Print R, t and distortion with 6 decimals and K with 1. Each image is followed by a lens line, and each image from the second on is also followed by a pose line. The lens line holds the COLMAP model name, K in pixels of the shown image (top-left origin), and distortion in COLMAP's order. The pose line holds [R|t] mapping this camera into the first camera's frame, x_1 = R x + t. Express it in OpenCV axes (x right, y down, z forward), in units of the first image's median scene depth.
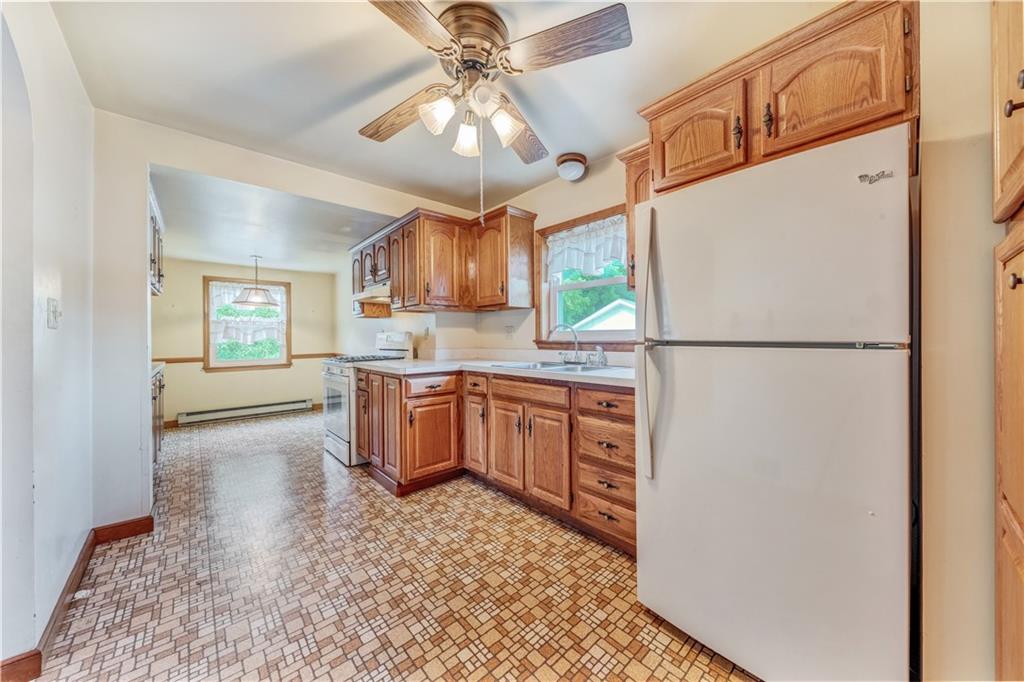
lens RADIAL K [[368.5, 0, 535.6], [0, 368.5, 340.3], [0, 0, 1]] dist [0.000524, -0.001735]
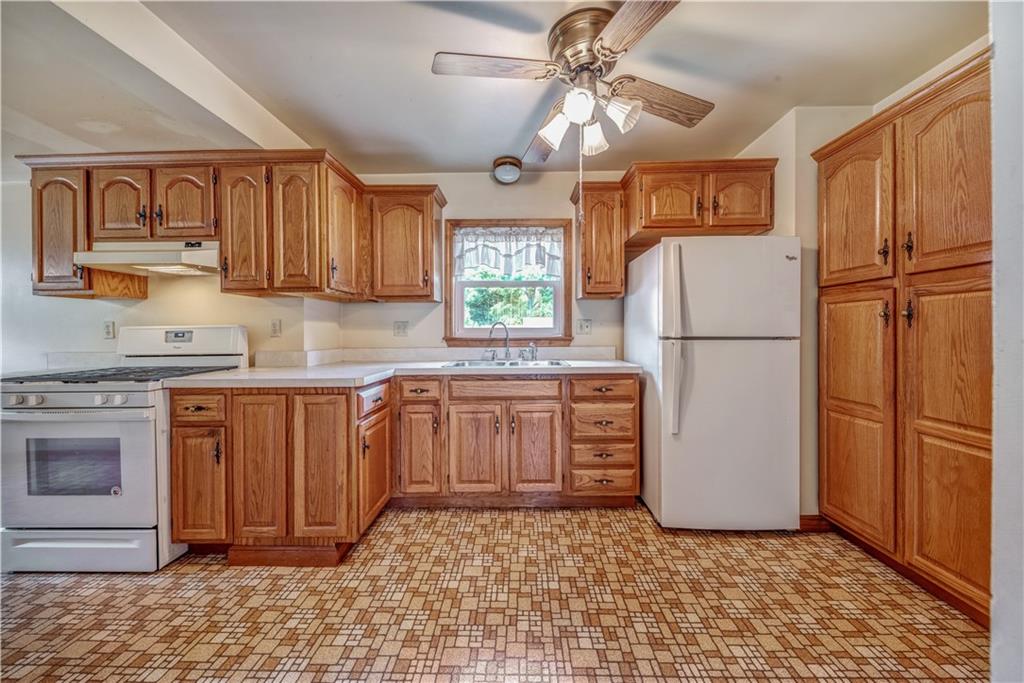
lens RADIAL K [[368.5, 0, 518.5], [0, 368.5, 337.0], [0, 0, 1]] dist [0.000524, -0.001735]
pose [[0.674888, -0.005993, 0.737896, -0.821932], [0.007336, 0.999972, 0.001412, -0.002321], [-0.737883, 0.004461, 0.674913, 0.354310]]
